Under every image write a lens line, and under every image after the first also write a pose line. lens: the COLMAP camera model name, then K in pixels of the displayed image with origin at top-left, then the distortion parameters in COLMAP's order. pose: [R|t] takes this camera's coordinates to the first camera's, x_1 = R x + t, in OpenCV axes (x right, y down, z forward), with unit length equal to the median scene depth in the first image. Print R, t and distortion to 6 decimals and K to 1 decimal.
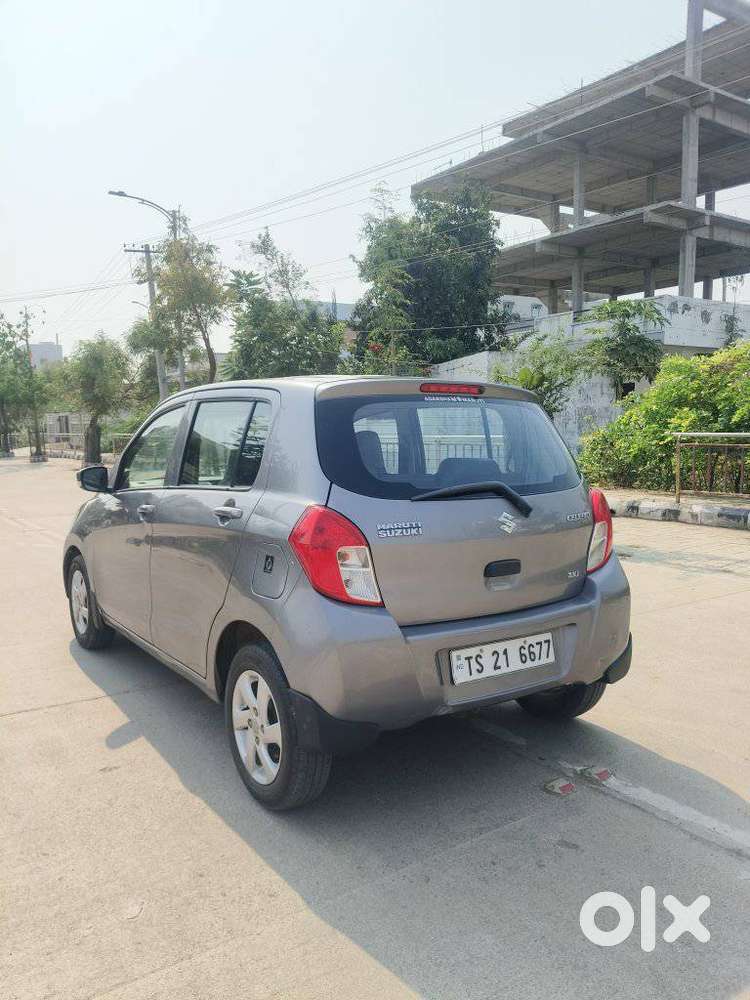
lens RADIAL K [[734.1, 0, 365.1], [0, 734.1, 511.2], [0, 0, 1]] dist [0.097311, -0.182649]
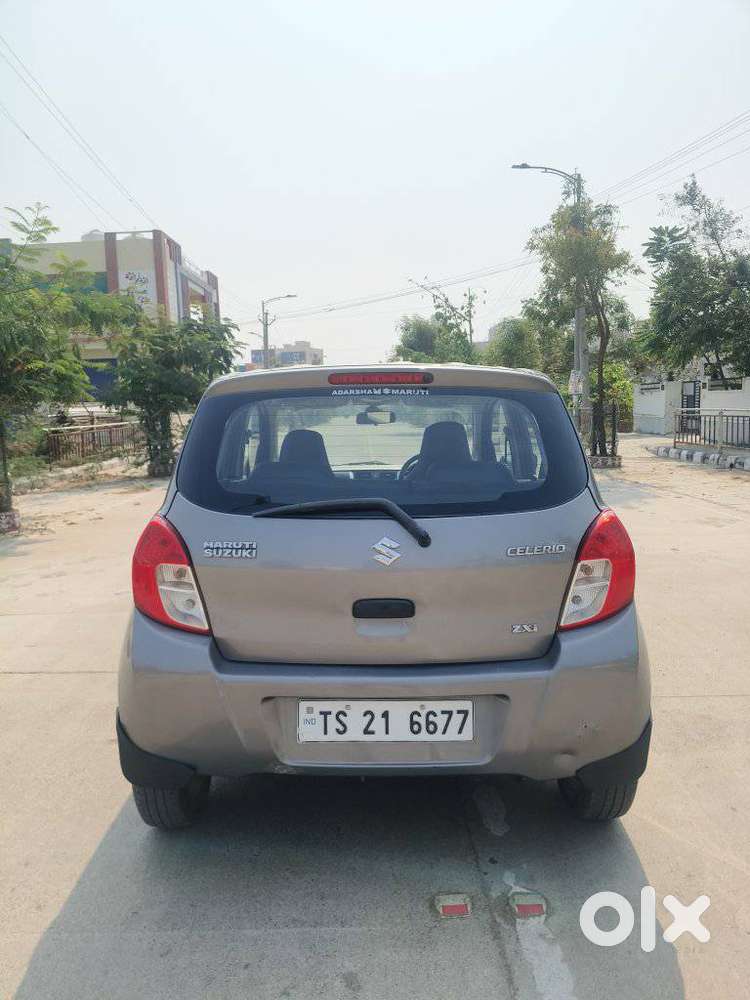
lens RADIAL K [[748.3, 0, 381.1], [0, 748.3, 502.5], [0, 0, 1]] dist [0.050444, -0.097807]
pose [[0.836533, 0.061525, -0.544451, 0.599376], [-0.047835, 0.998082, 0.039289, -0.065284], [0.545825, -0.006823, 0.837872, 0.324649]]
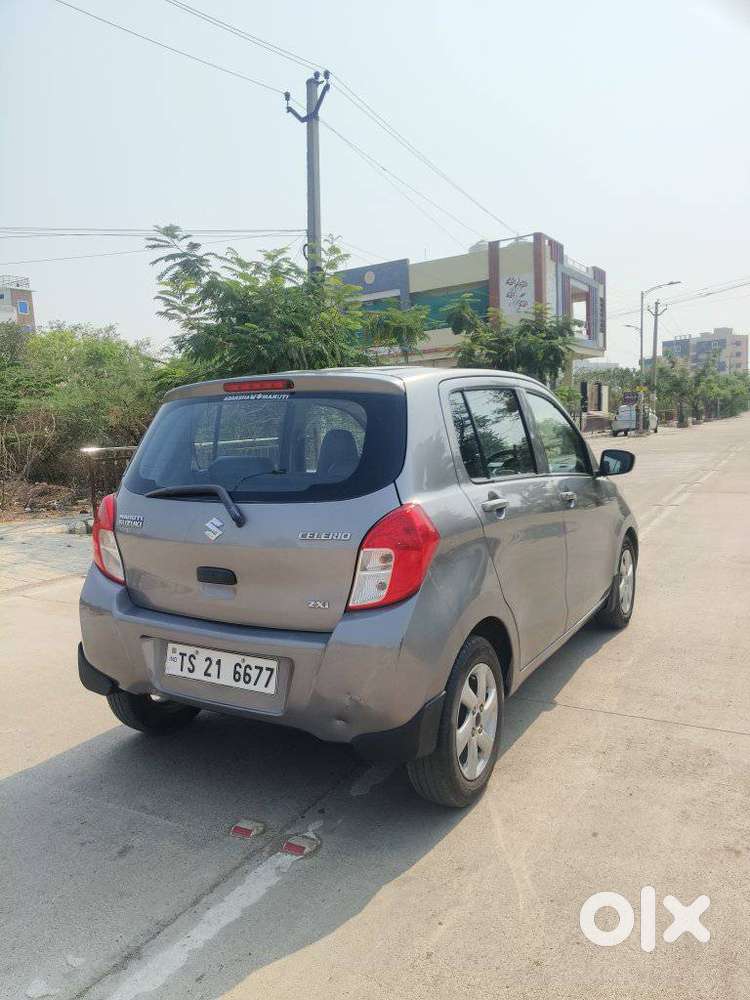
lens RADIAL K [[748.3, 0, 381.1], [0, 748.3, 502.5], [0, 0, 1]] dist [0.050444, -0.097807]
pose [[0.454900, 0.092064, -0.885771, 1.119939], [-0.061001, 0.995527, 0.072144, -0.099245], [0.888451, 0.021215, 0.458481, 0.725058]]
